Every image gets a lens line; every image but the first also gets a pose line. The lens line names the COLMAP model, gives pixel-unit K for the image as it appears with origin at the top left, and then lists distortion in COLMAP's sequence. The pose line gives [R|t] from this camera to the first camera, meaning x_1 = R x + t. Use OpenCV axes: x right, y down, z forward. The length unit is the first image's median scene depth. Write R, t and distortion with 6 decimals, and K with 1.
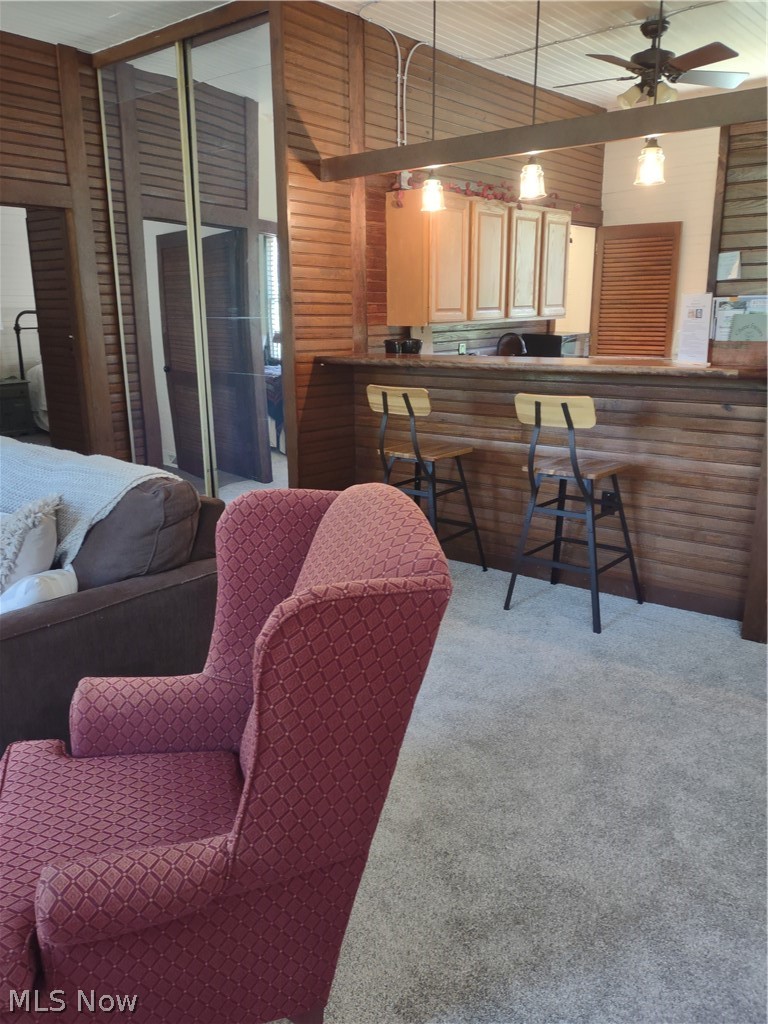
lens RADIAL K [[819.9, 0, 409.7], [0, 819.9, 518.6], [0, 0, 1]] dist [0.036028, -0.052809]
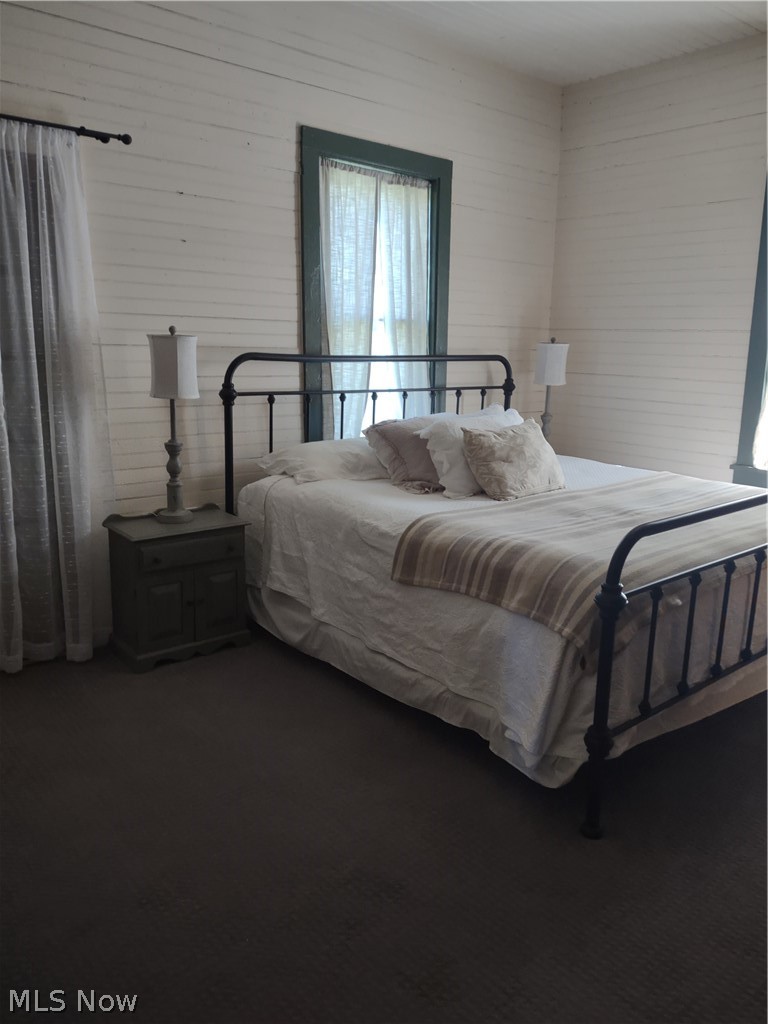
lens RADIAL K [[777.8, 0, 387.4], [0, 777.8, 515.2], [0, 0, 1]] dist [0.073977, -0.096683]
pose [[0.981051, 0.057132, -0.185137, -0.315511], [-0.065380, 0.997108, -0.038753, -0.157094], [0.182388, 0.050123, 0.981948, 0.619002]]
